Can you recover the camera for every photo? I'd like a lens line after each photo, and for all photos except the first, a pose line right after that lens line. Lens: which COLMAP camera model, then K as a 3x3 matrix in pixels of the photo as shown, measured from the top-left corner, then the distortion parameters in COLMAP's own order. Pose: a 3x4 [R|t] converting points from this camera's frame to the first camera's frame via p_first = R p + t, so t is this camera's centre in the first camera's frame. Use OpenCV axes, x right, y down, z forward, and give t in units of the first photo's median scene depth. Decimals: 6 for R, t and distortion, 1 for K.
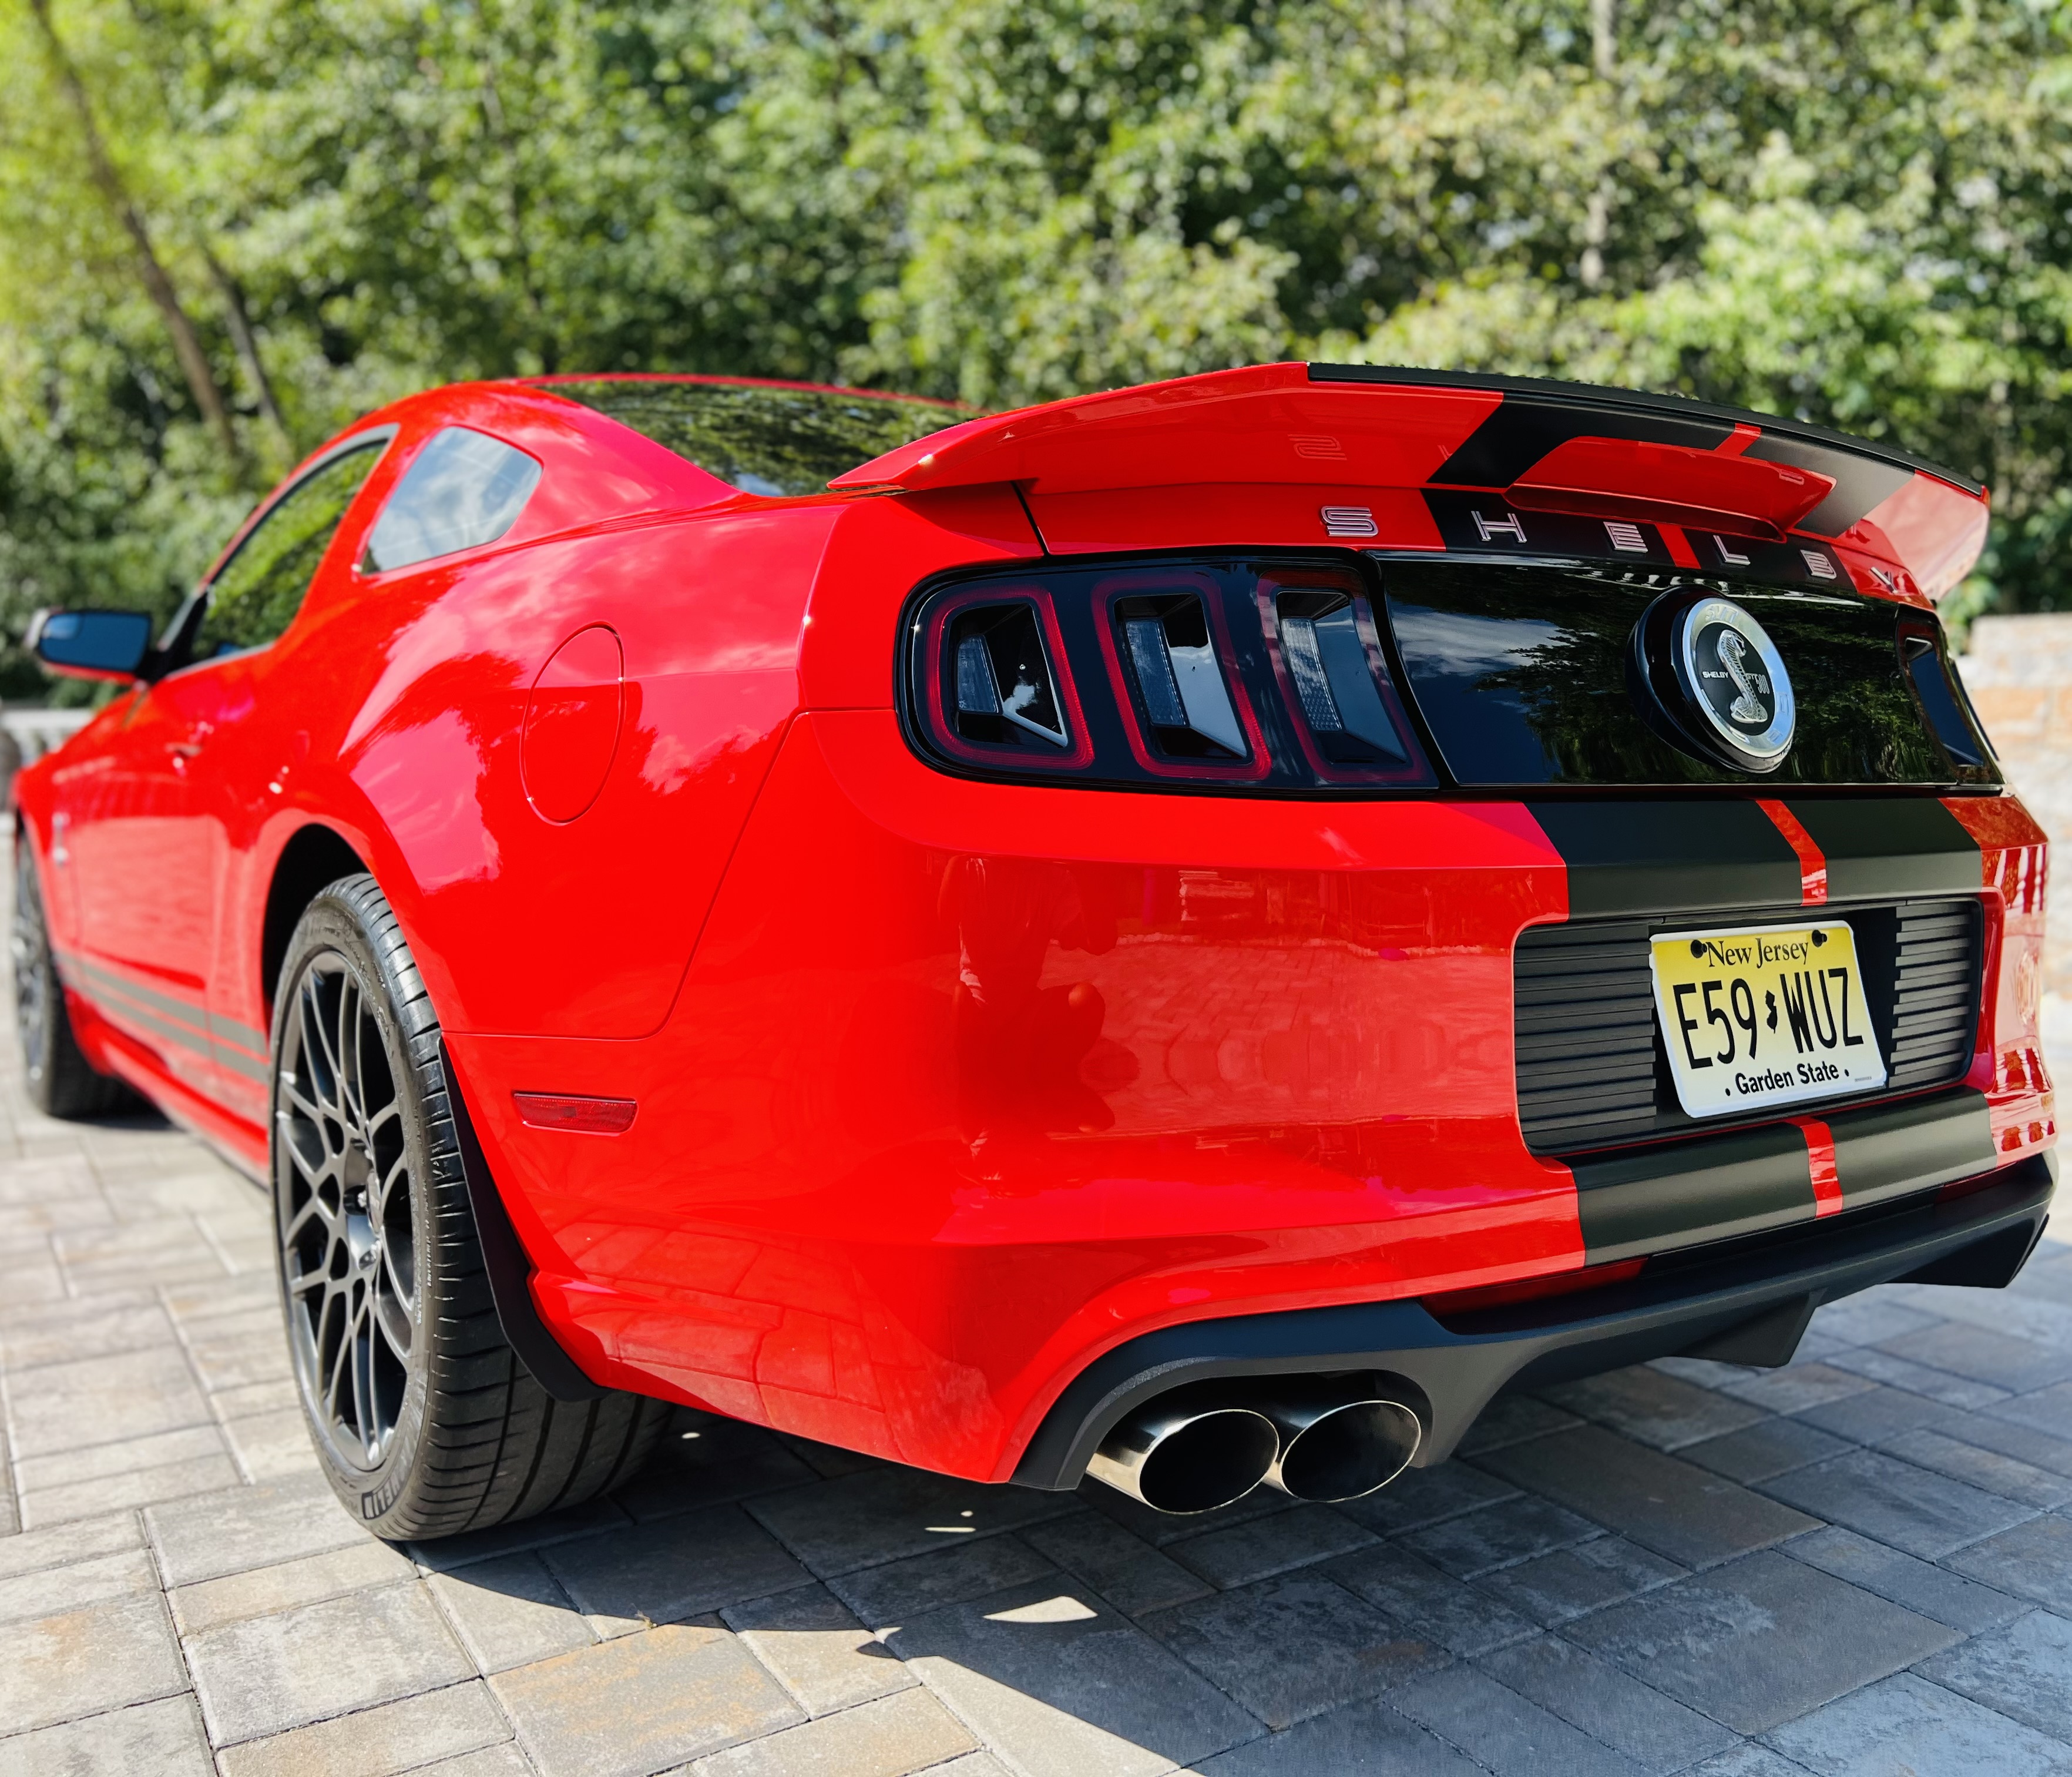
lens RADIAL K [[1811.3, 0, 1019.2], [0, 1811.3, 881.7], [0, 0, 1]] dist [0.050542, -0.062715]
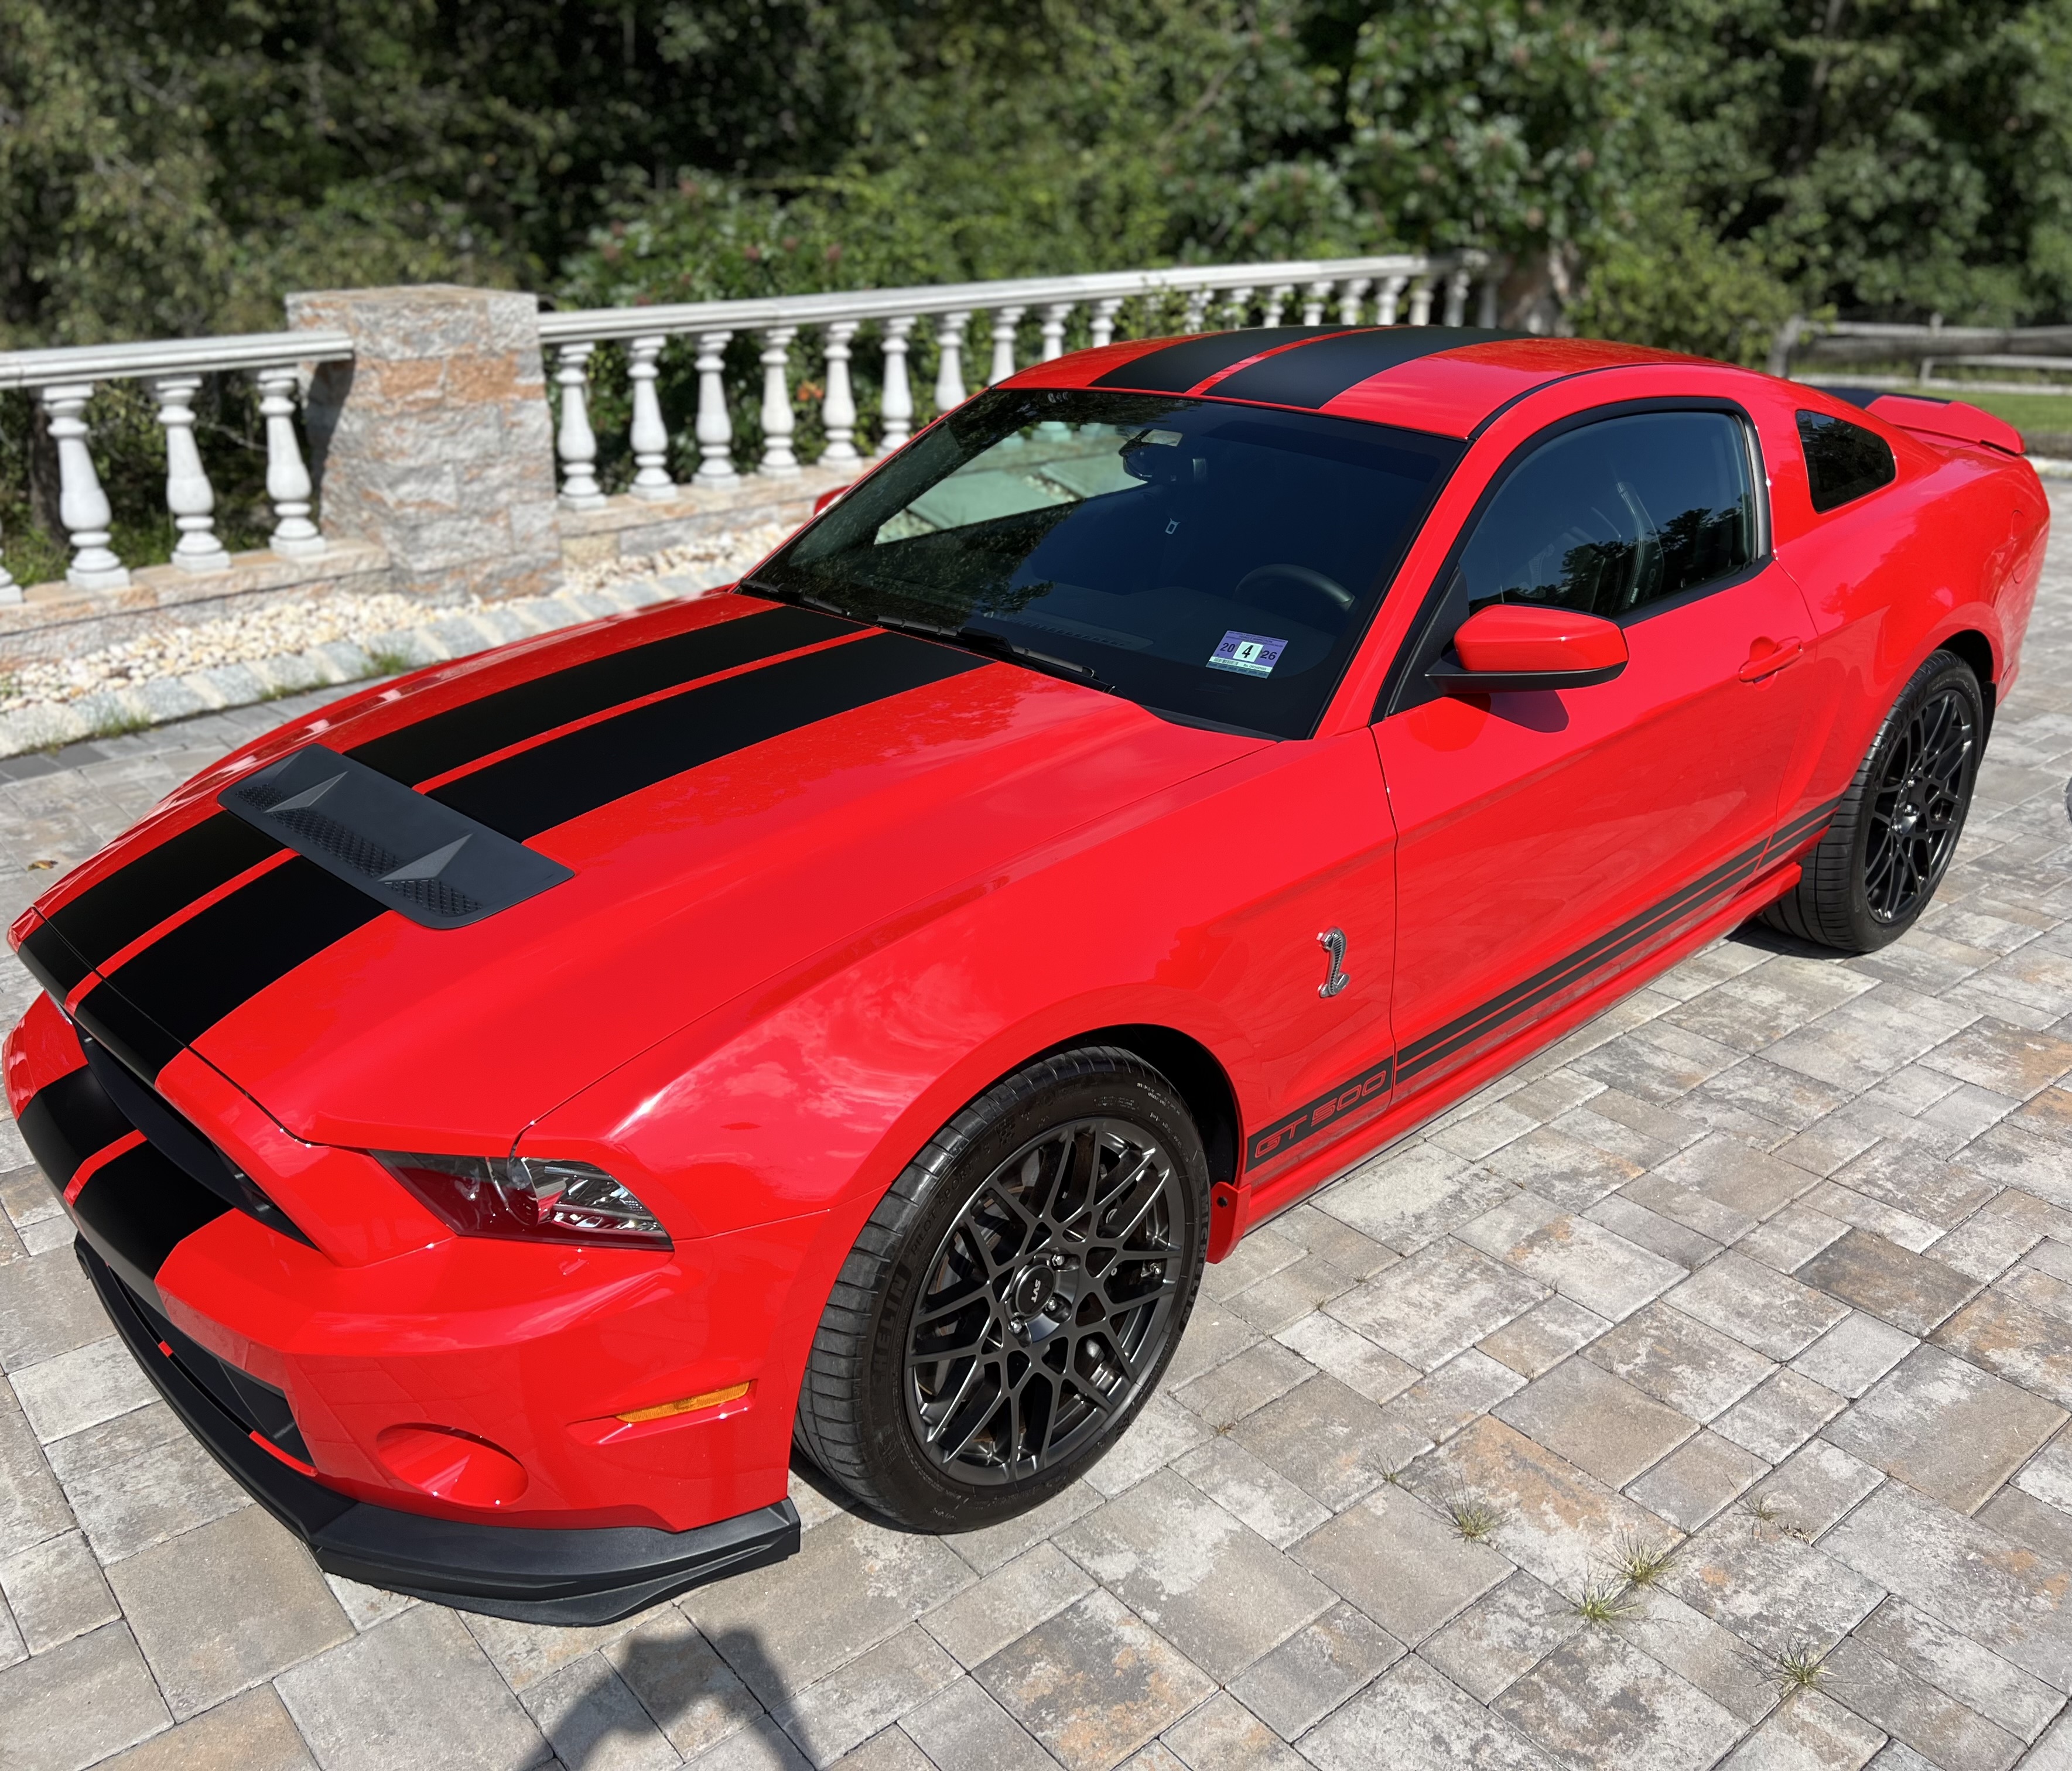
lens RADIAL K [[1811.1, 0, 1019.2], [0, 1811.1, 878.7], [0, 0, 1]] dist [0.050542, -0.062715]
pose [[-0.144379, -0.366279, 0.919236, -1.606792], [0.083484, 0.921148, 0.380153, -0.462057], [-0.985995, 0.131628, -0.102416, 1.654218]]
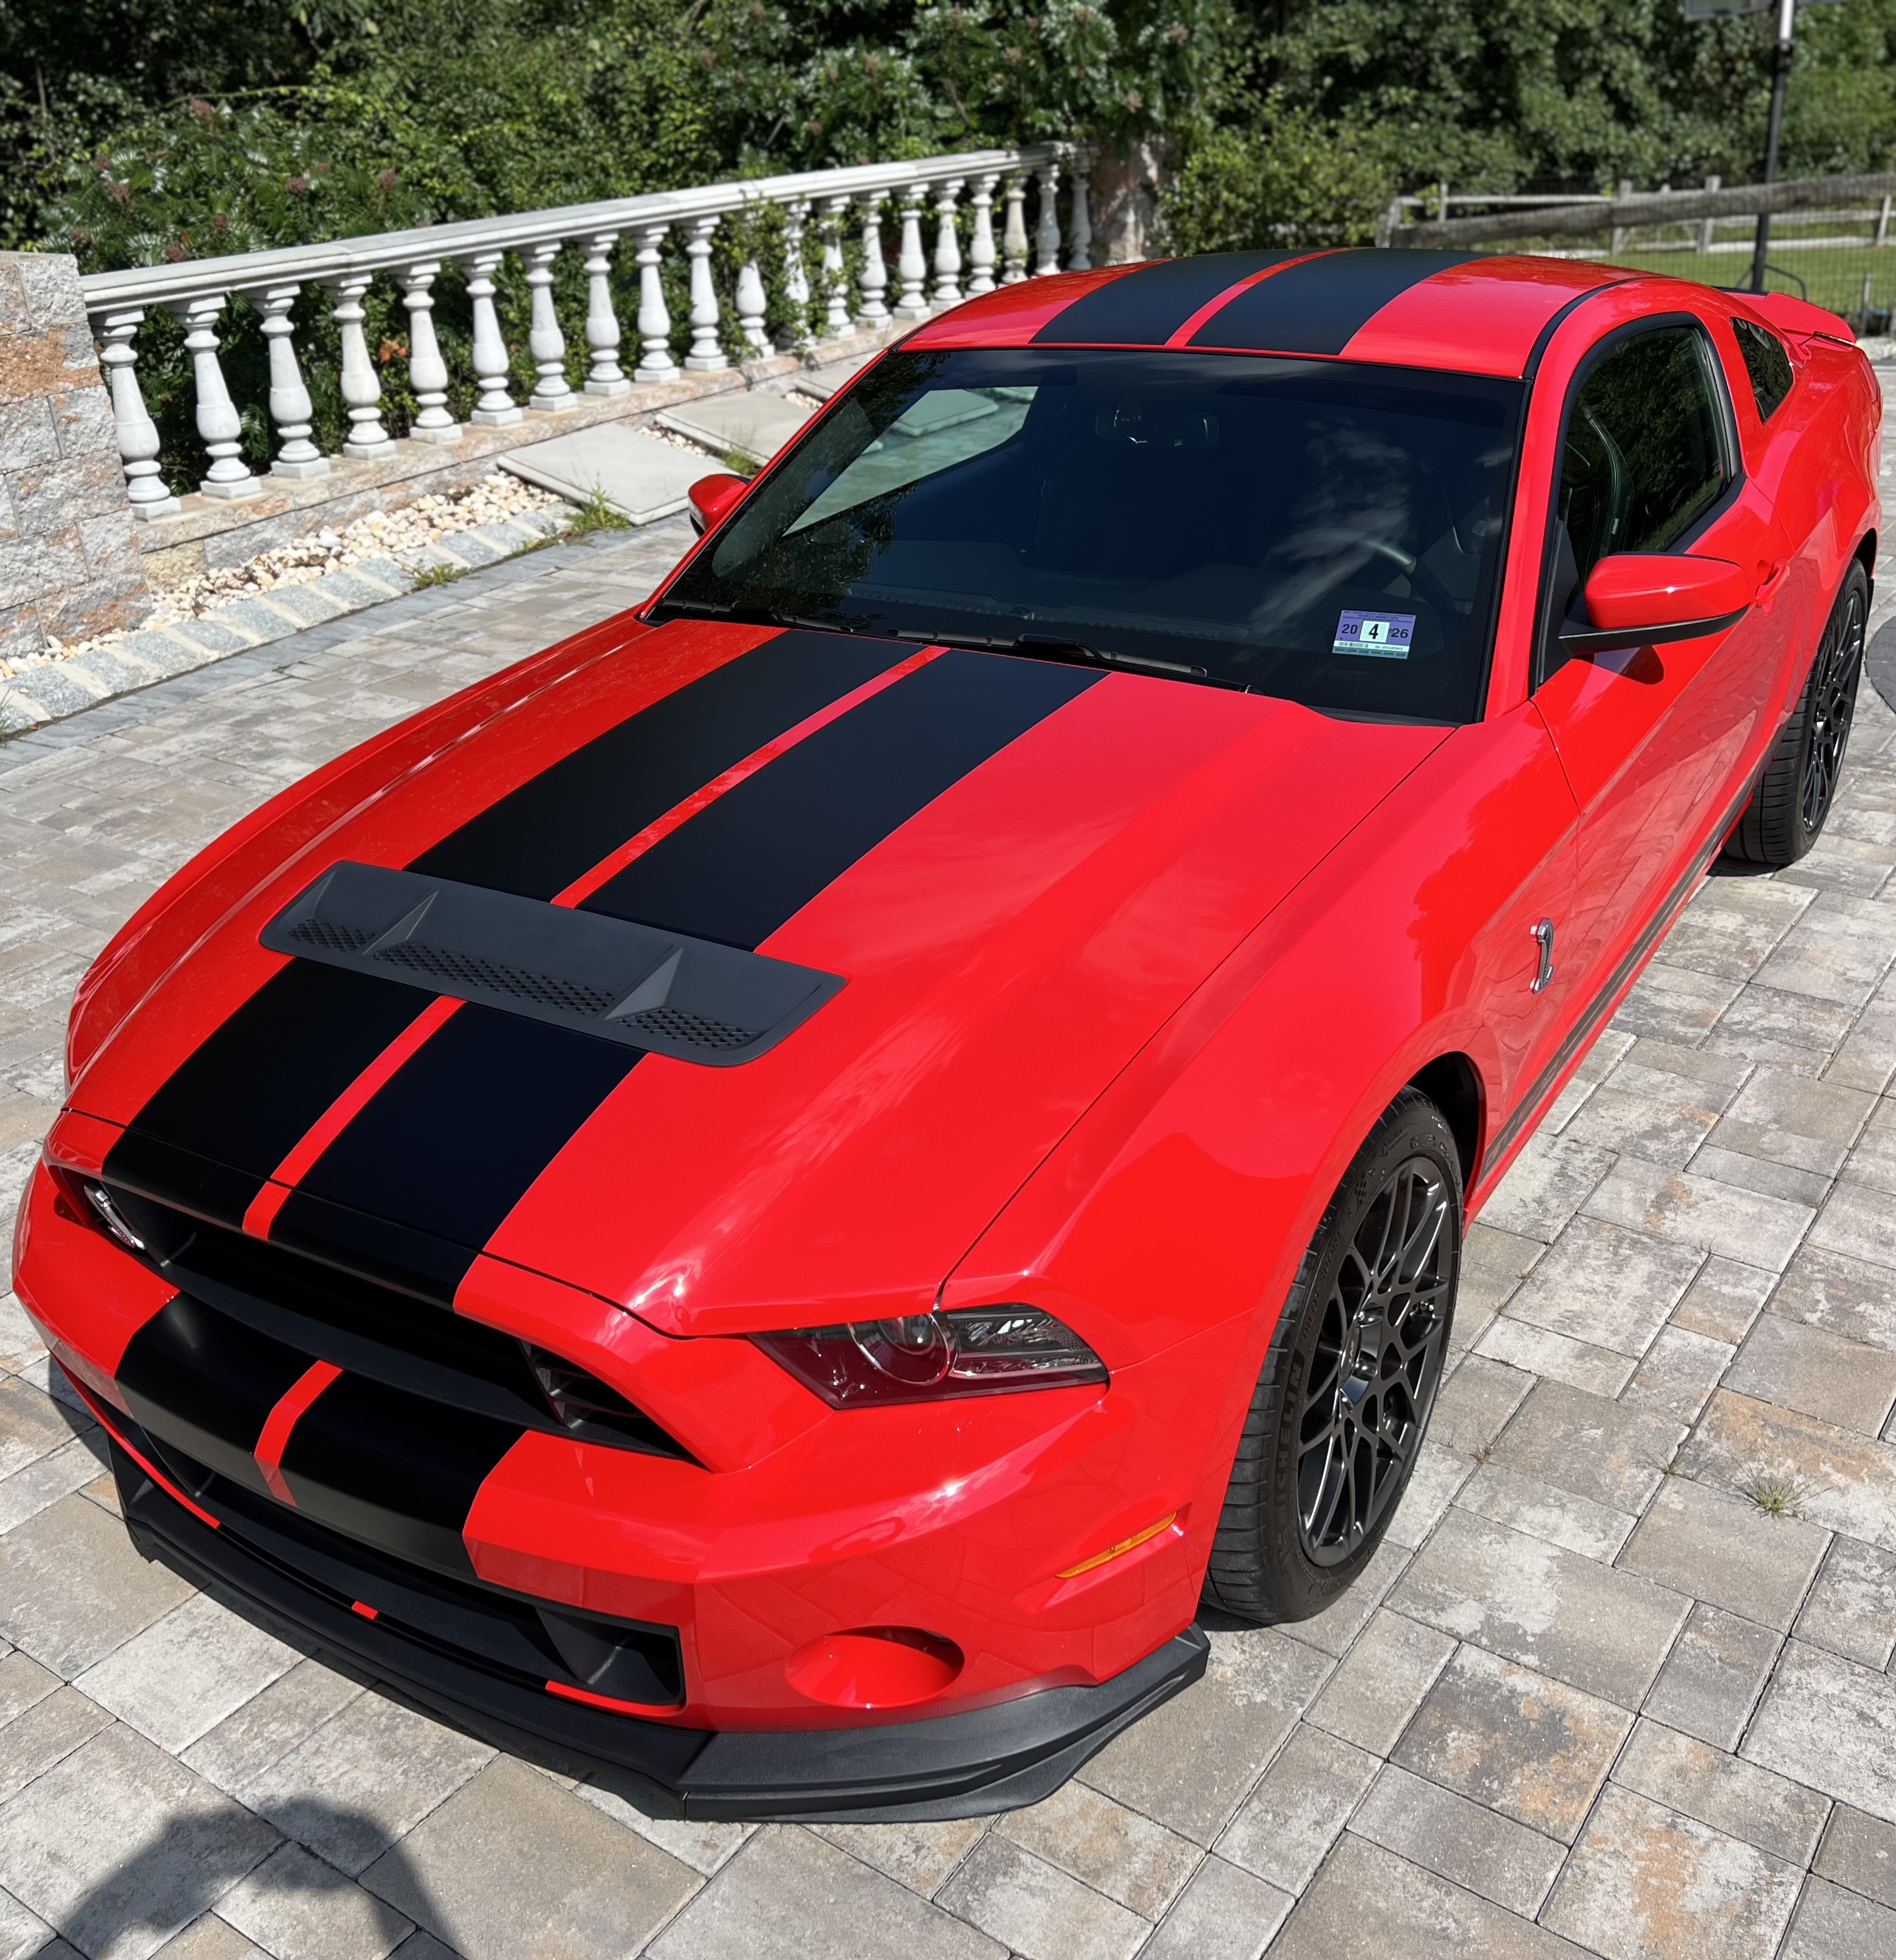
lens RADIAL K [[2012.7, 0, 988.4], [0, 2012.7, 987.4], [0, 0, 1]] dist [0.025567, -0.011596]
pose [[-0.406072, -0.386476, 0.828096, -1.488267], [0.105645, 0.880241, 0.462617, -0.526355], [-0.907714, 0.275340, -0.316612, 1.986520]]
